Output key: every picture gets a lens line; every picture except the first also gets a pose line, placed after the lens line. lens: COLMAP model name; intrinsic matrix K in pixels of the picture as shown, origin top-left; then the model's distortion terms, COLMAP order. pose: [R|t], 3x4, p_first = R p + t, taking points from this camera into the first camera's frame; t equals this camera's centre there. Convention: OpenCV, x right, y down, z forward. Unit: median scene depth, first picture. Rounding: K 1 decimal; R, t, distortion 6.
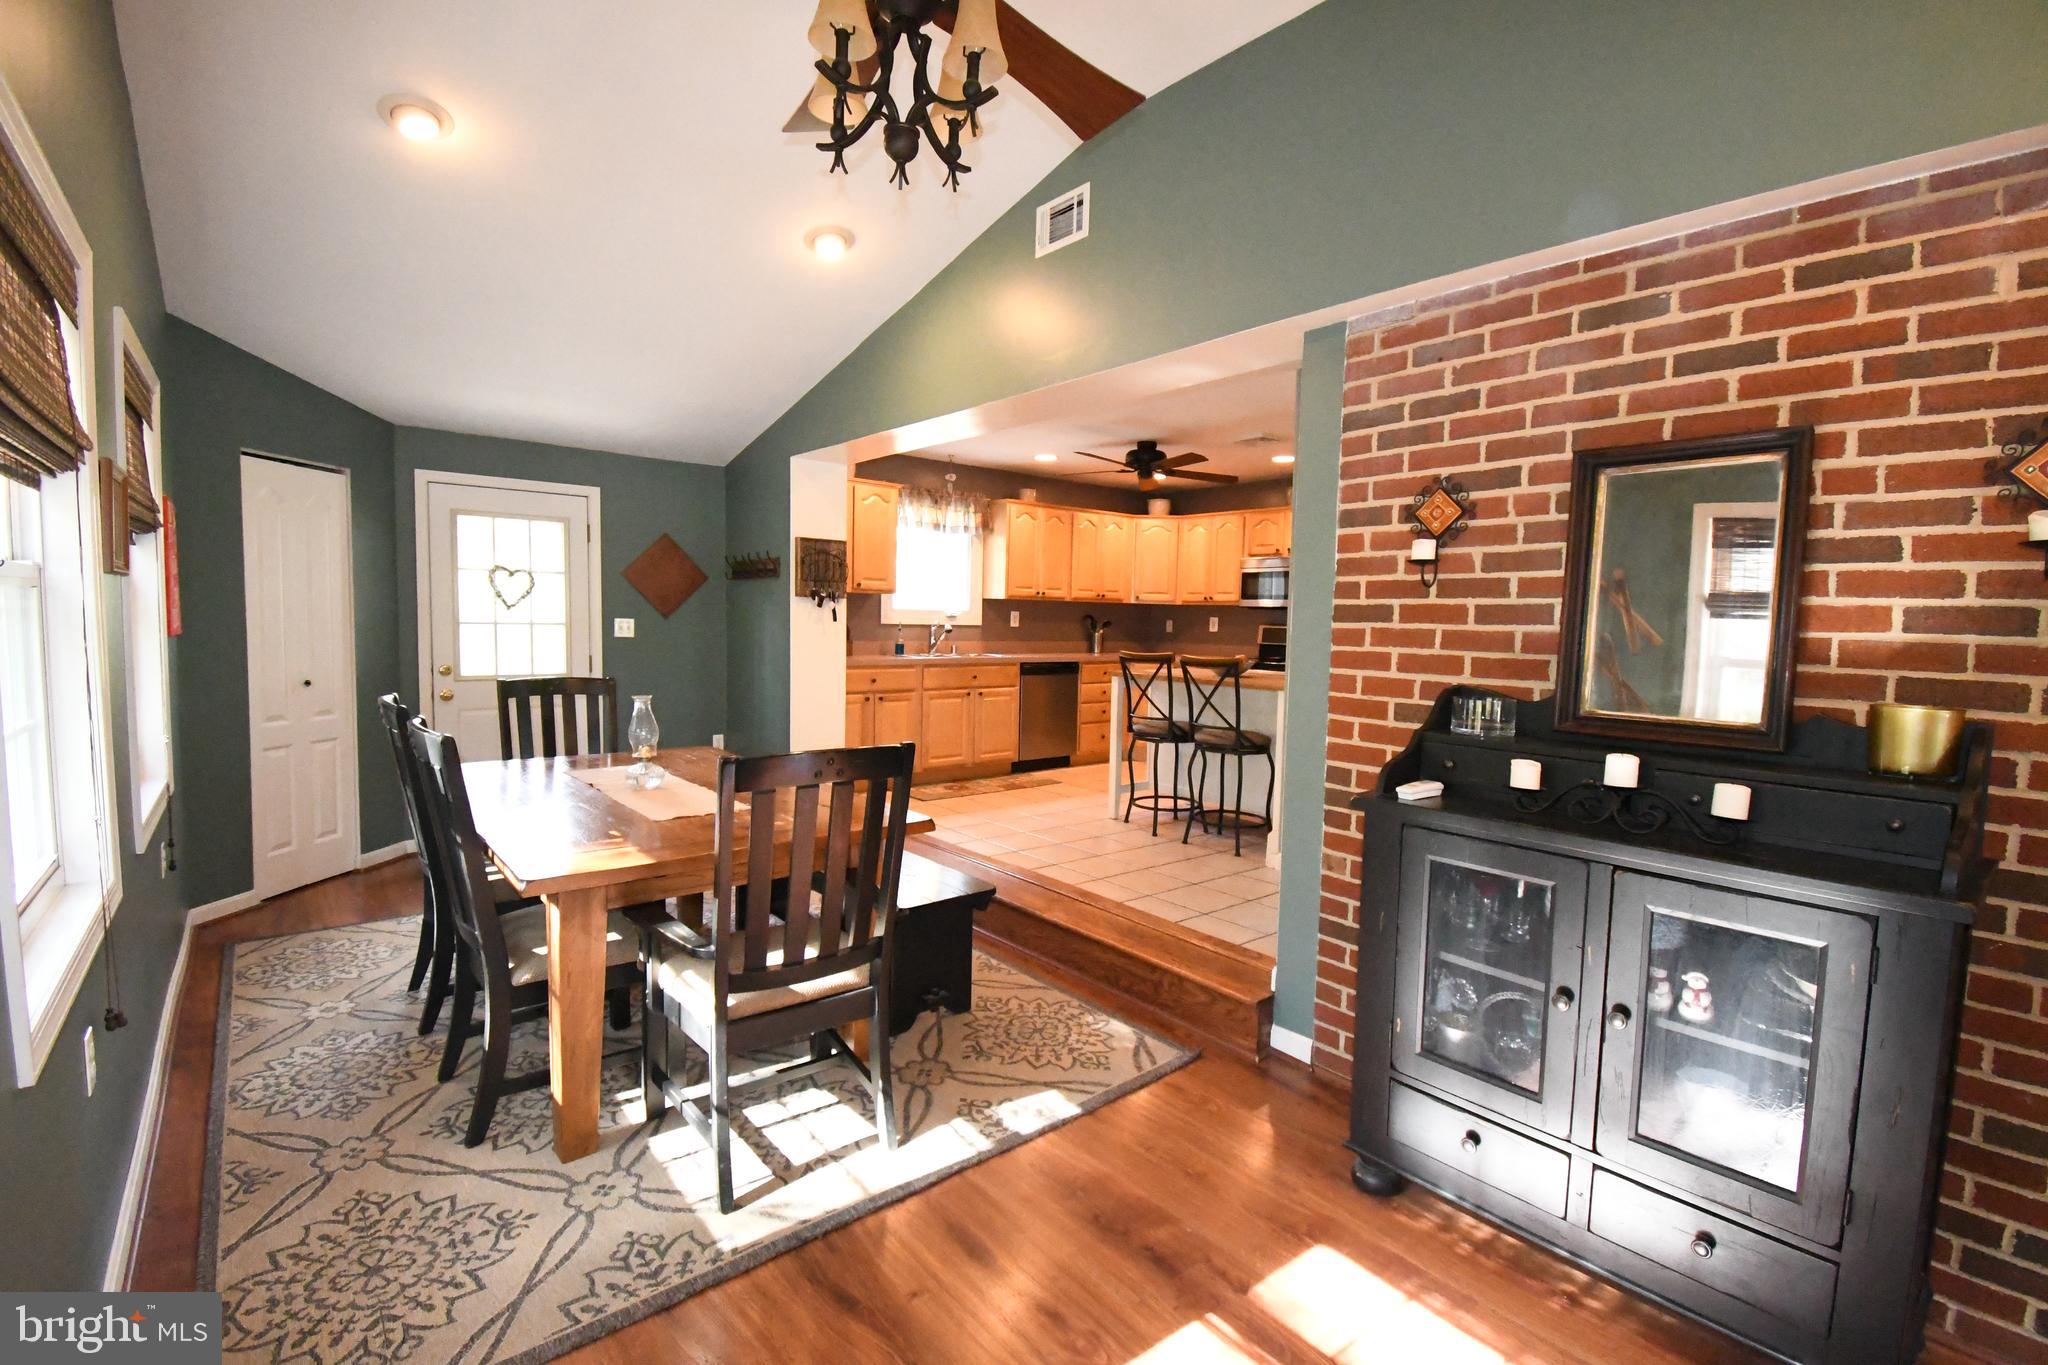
lens RADIAL K [[893.9, 0, 1015.6], [0, 893.9, 679.8], [0, 0, 1]] dist [0.018142, -0.025020]
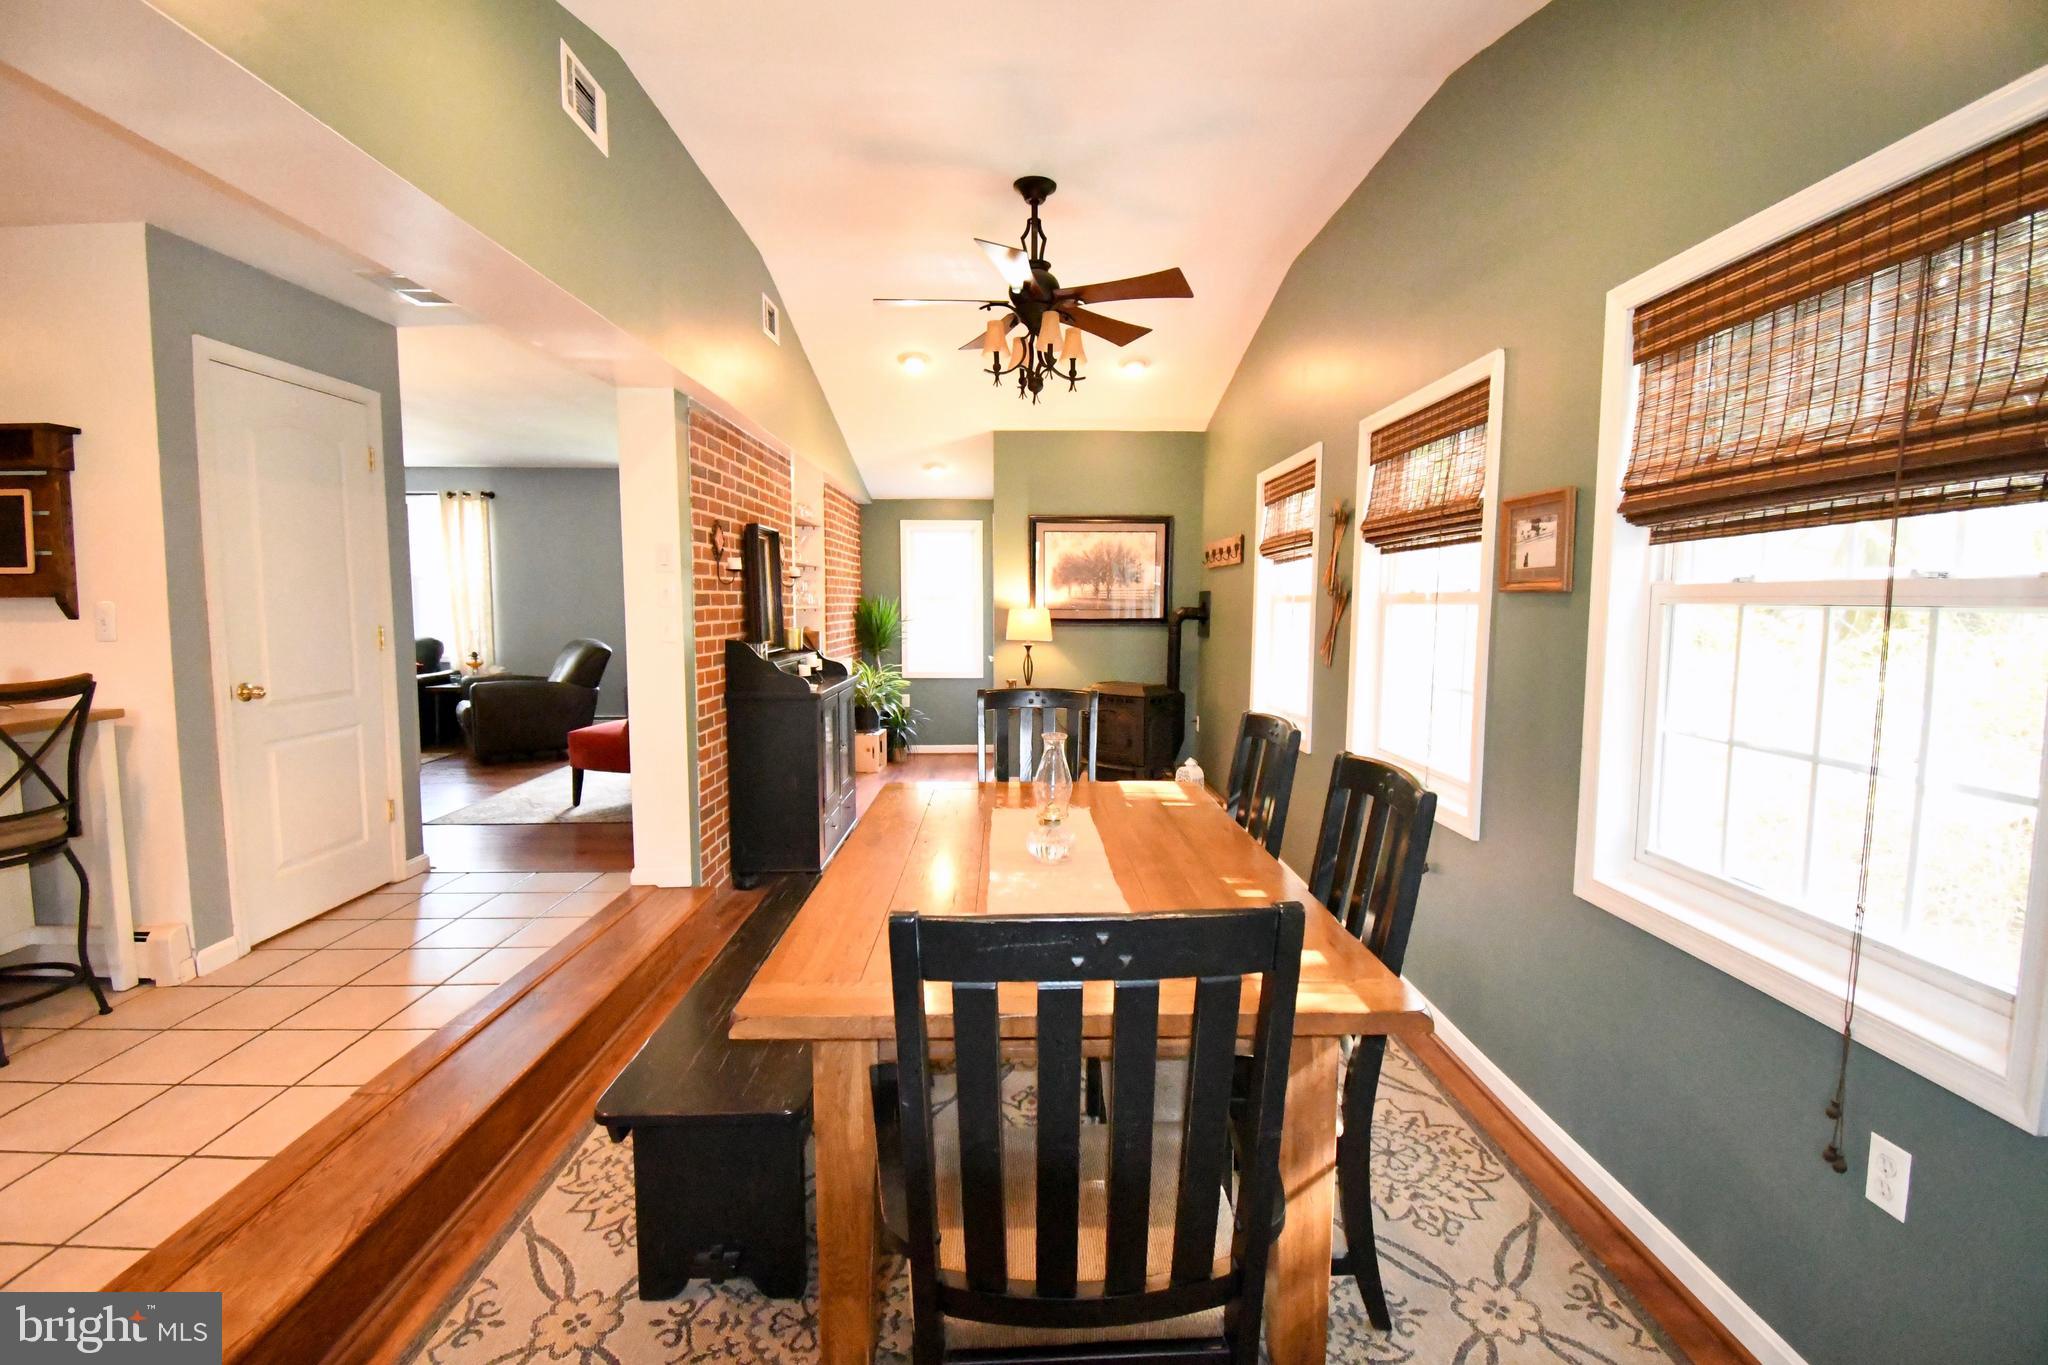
lens RADIAL K [[906.2, 0, 1027.5], [0, 906.2, 680.0], [0, 0, 1]] dist [0.023955, -0.027700]
pose [[-0.782329, -0.077989, 0.617963, -1.025506], [0.023857, 0.987650, 0.154847, -0.168410], [-0.622408, 0.135884, -0.770807, 1.900651]]
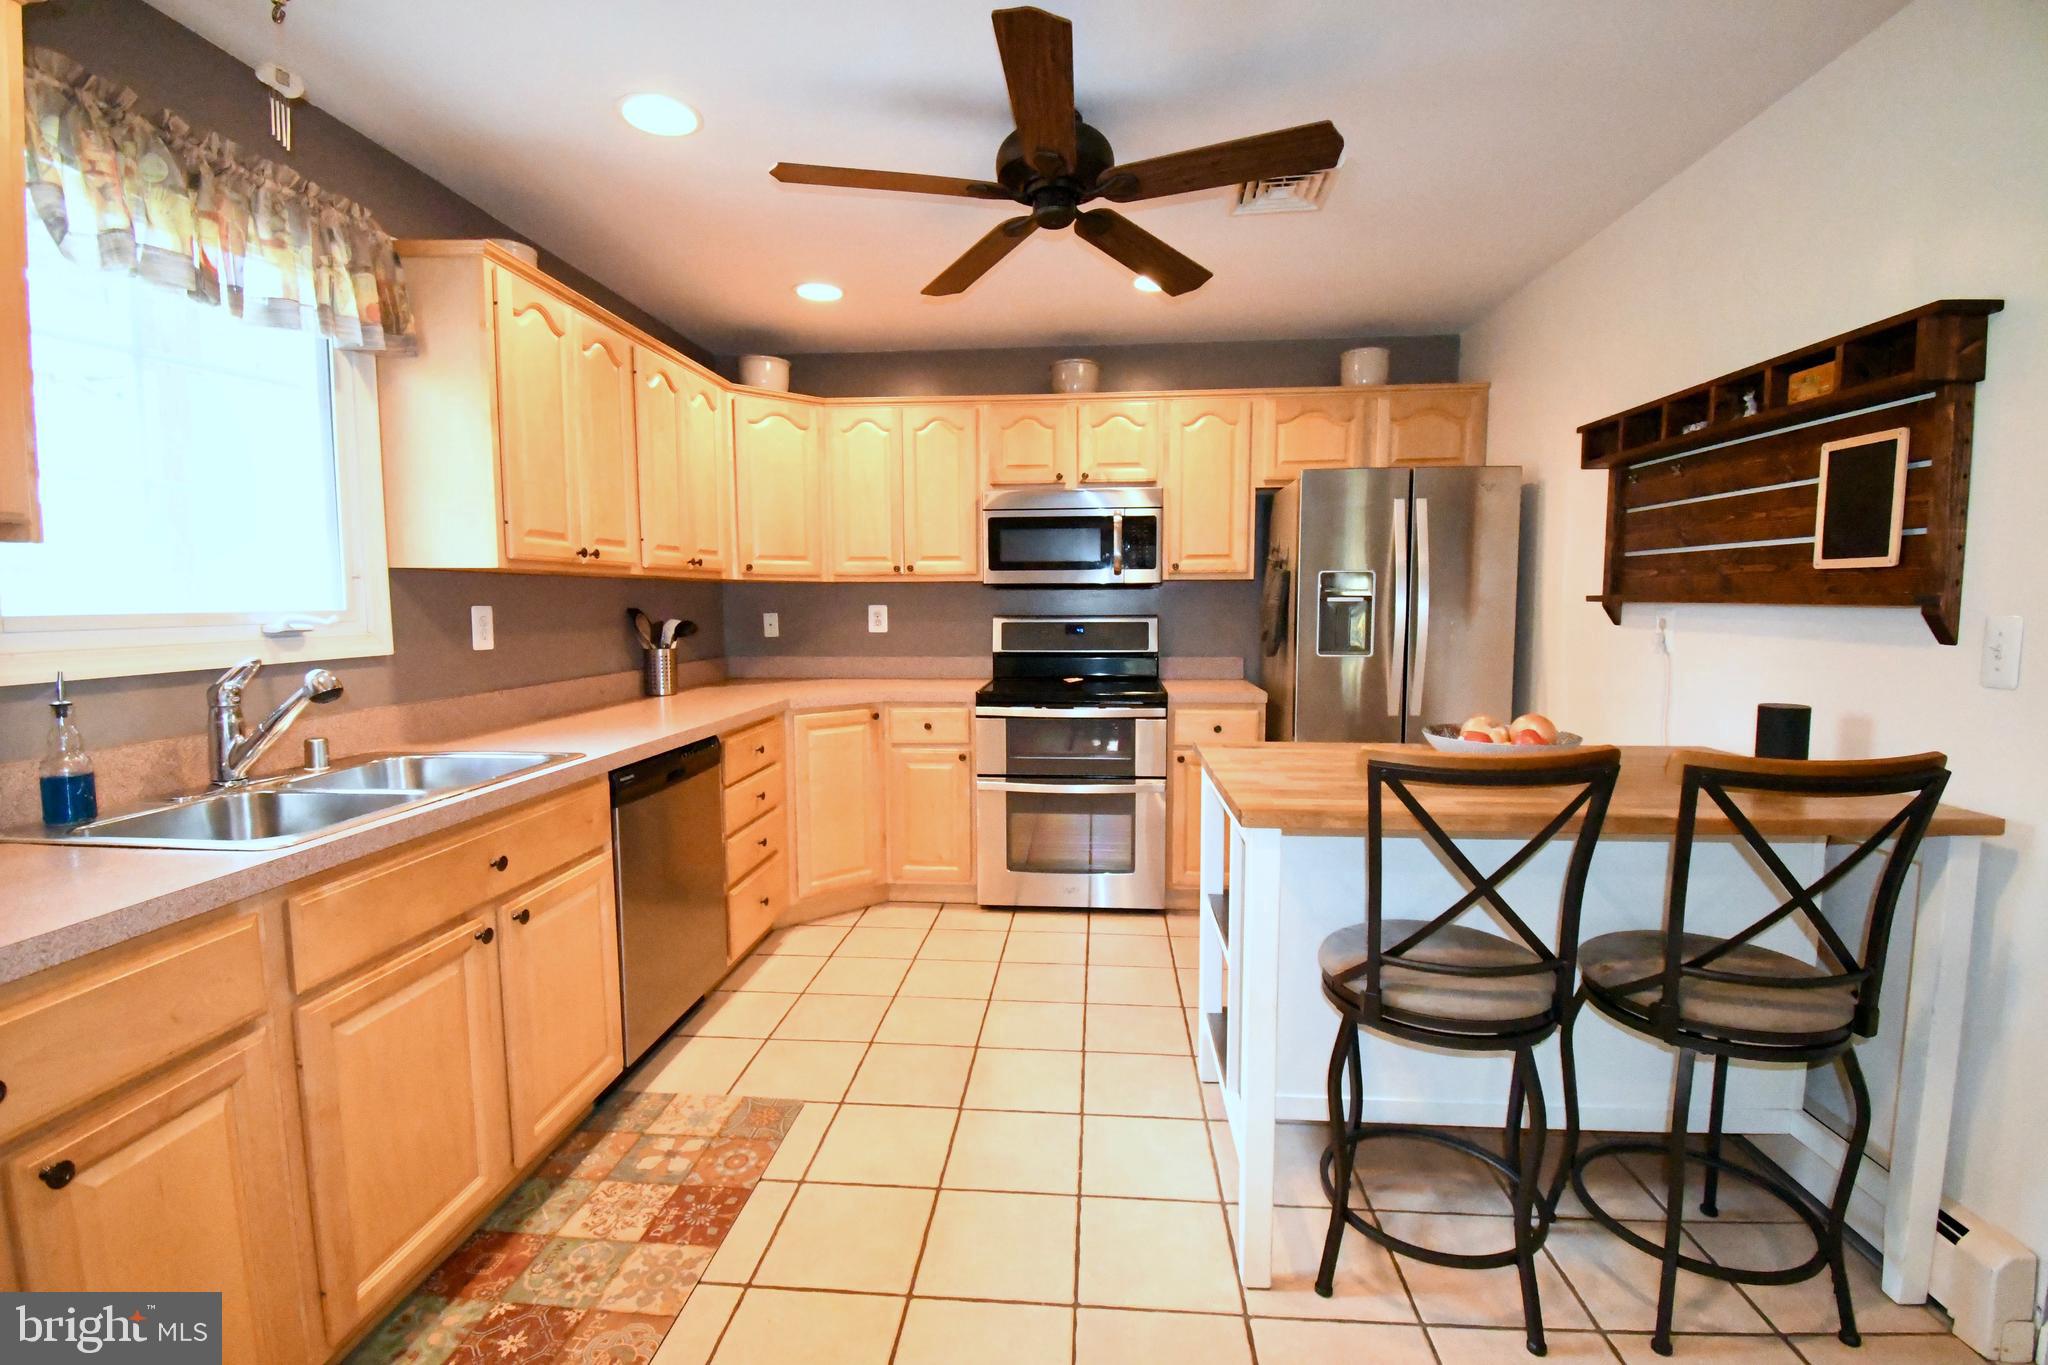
lens RADIAL K [[906.2, 0, 1027.5], [0, 906.2, 680.0], [0, 0, 1]] dist [0.023955, -0.027700]
pose [[0.696013, -0.088947, 0.712499, -0.318536], [0.071075, 0.995959, 0.054902, -0.155330], [-0.714503, 0.012428, 0.699522, 1.787890]]
